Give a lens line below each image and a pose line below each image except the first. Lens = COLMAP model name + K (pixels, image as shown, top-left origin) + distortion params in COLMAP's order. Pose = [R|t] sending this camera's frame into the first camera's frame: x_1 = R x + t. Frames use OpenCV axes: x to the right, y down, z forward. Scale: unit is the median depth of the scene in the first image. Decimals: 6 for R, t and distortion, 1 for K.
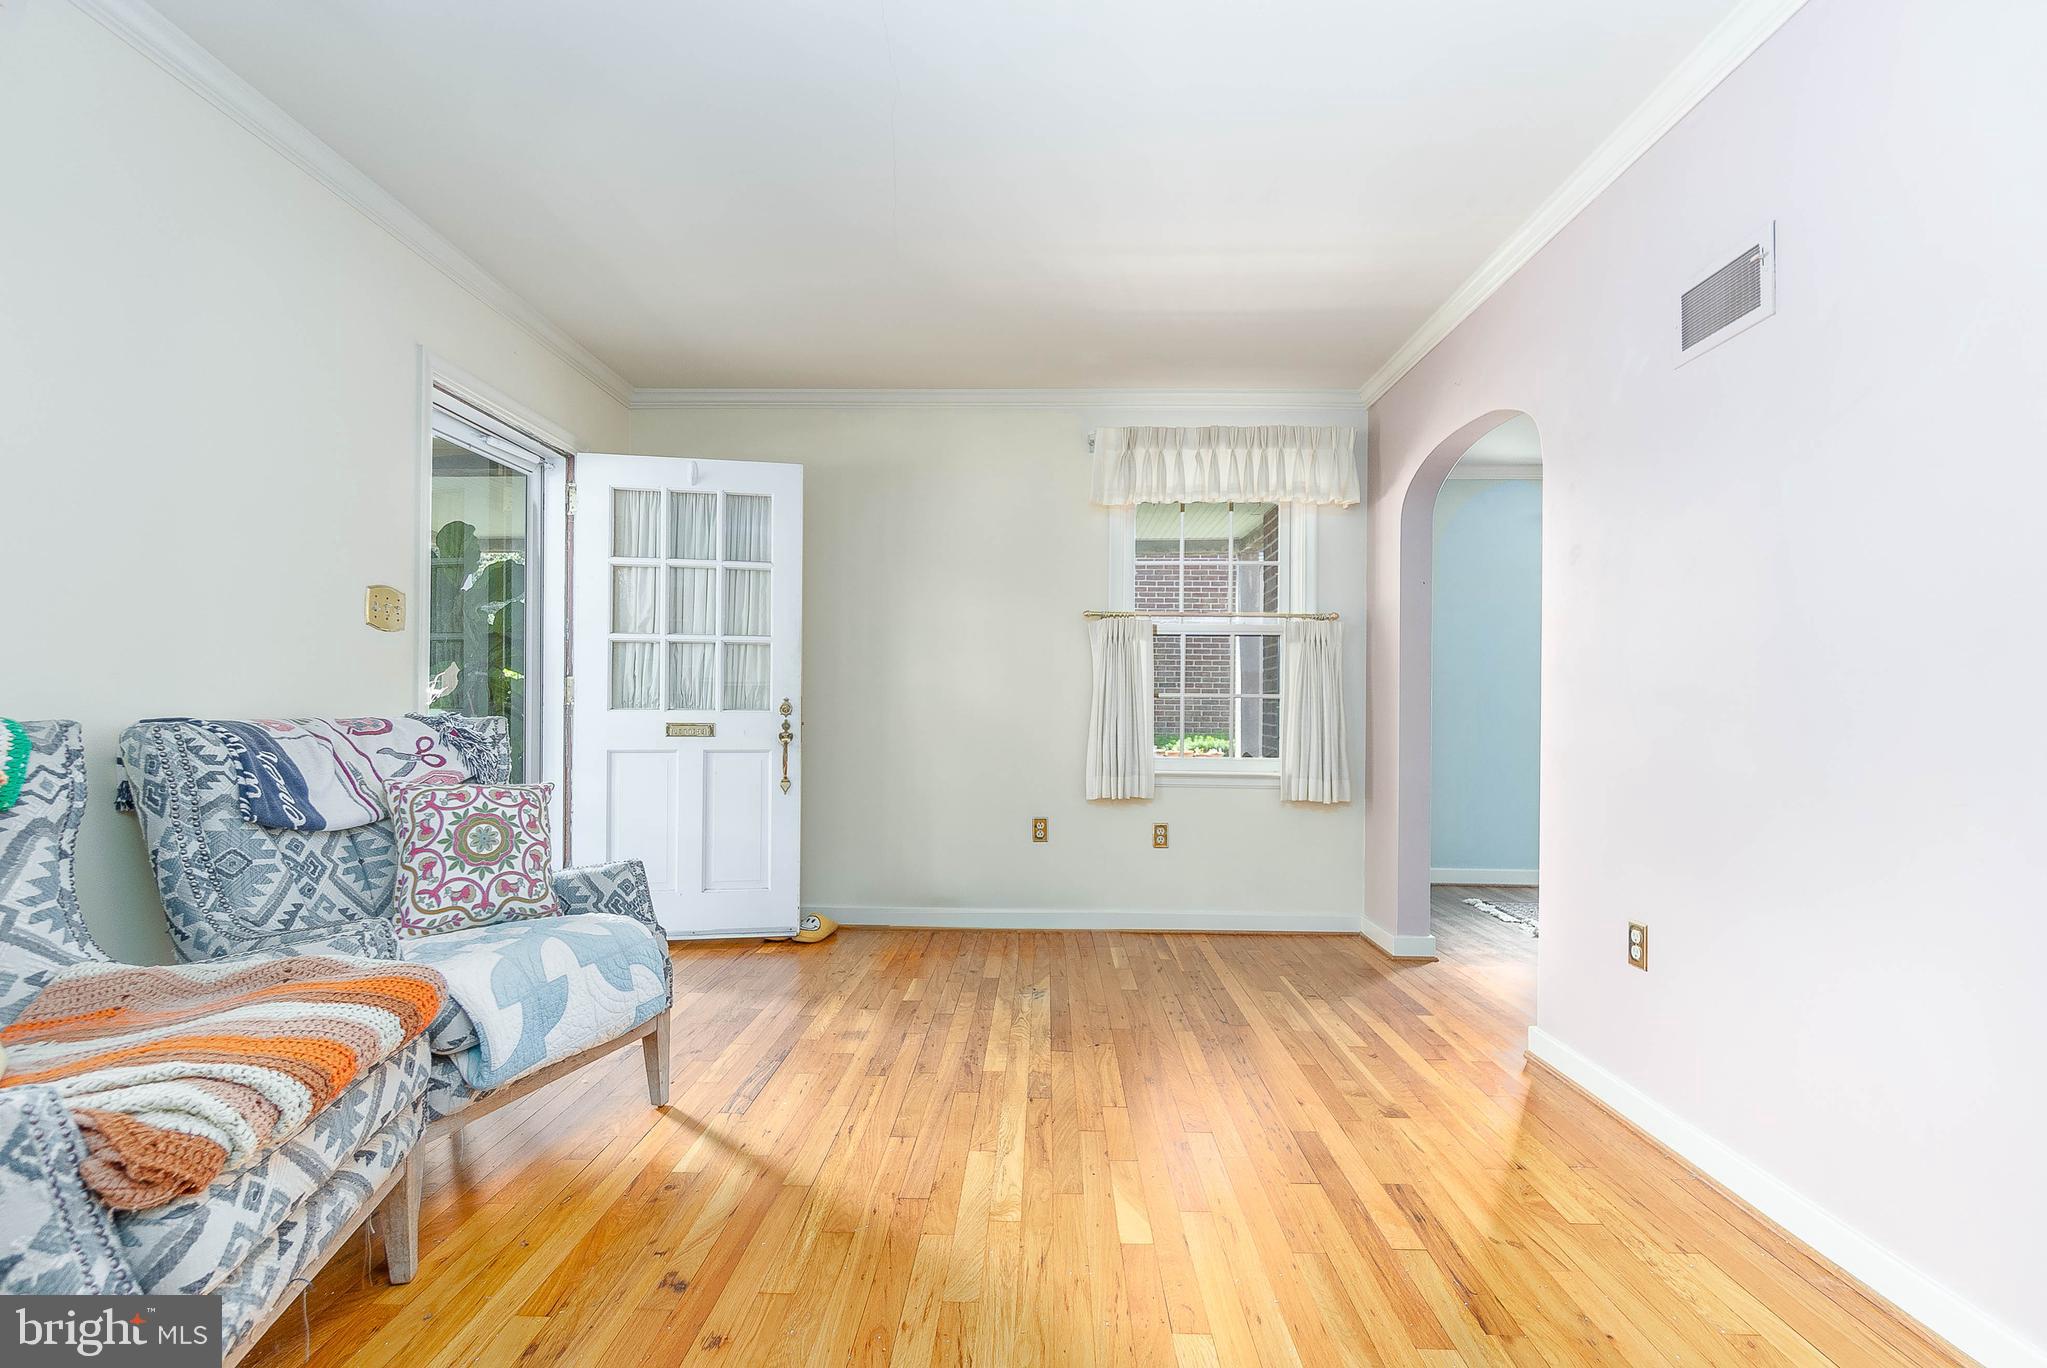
lens RADIAL K [[914.8, 0, 998.8], [0, 914.8, 710.1], [0, 0, 1]] dist [0.002170, -0.000093]
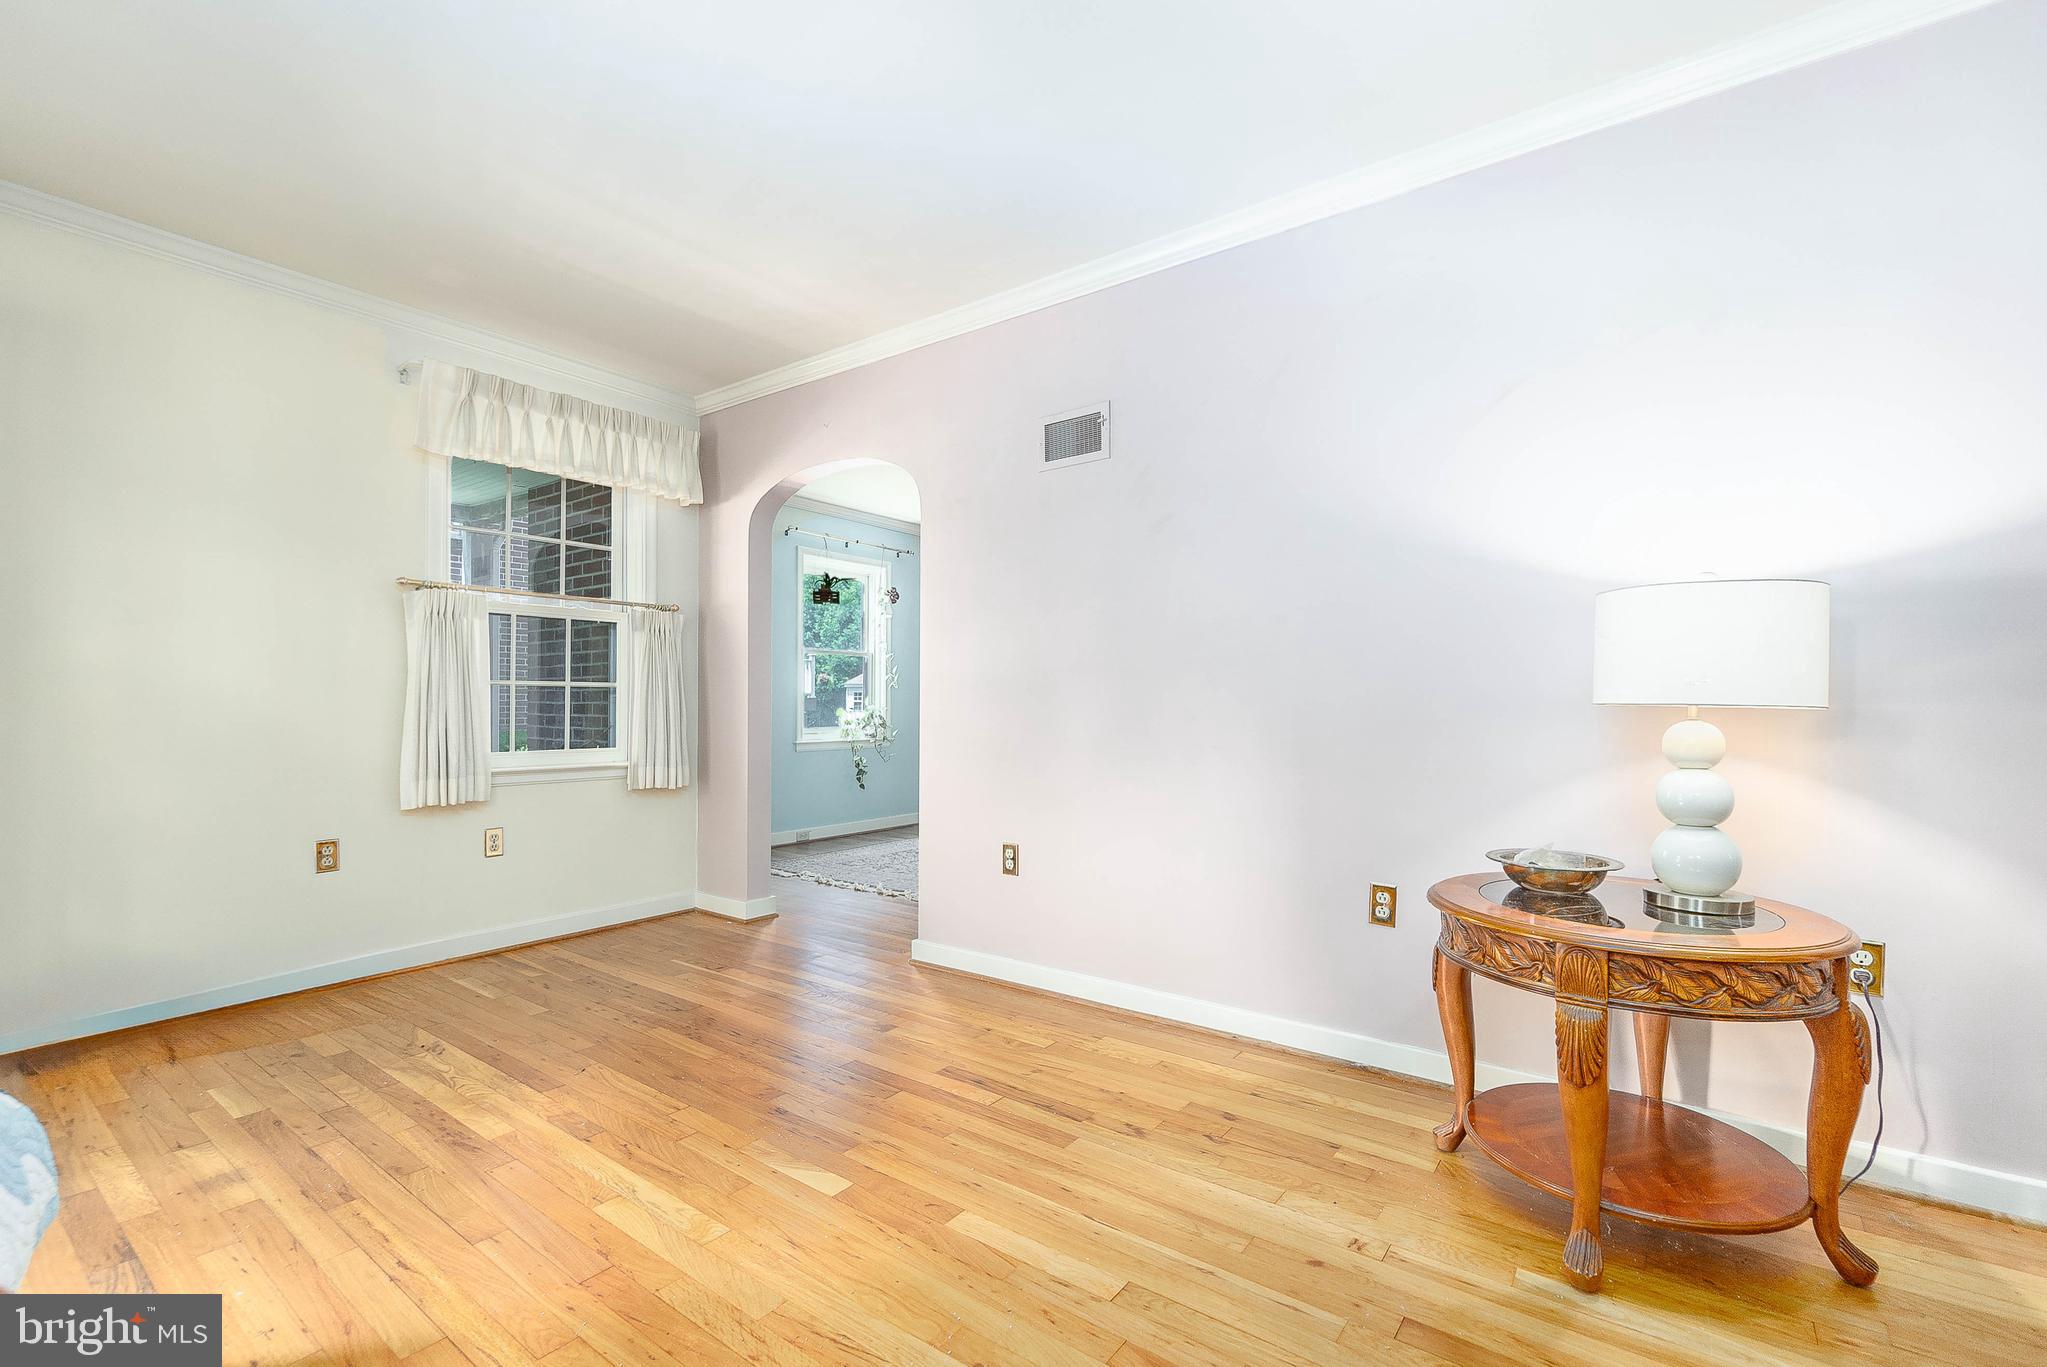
lens RADIAL K [[916.1, 0, 1012.1], [0, 916.1, 699.9], [0, 0, 1]] dist [0.000494, -0.000018]
pose [[0.566760, -0.005661, 0.823864, -0.299246], [0.003224, 0.999984, 0.004653, -0.002270], [-0.823877, 0.000019, 0.566769, 0.102986]]
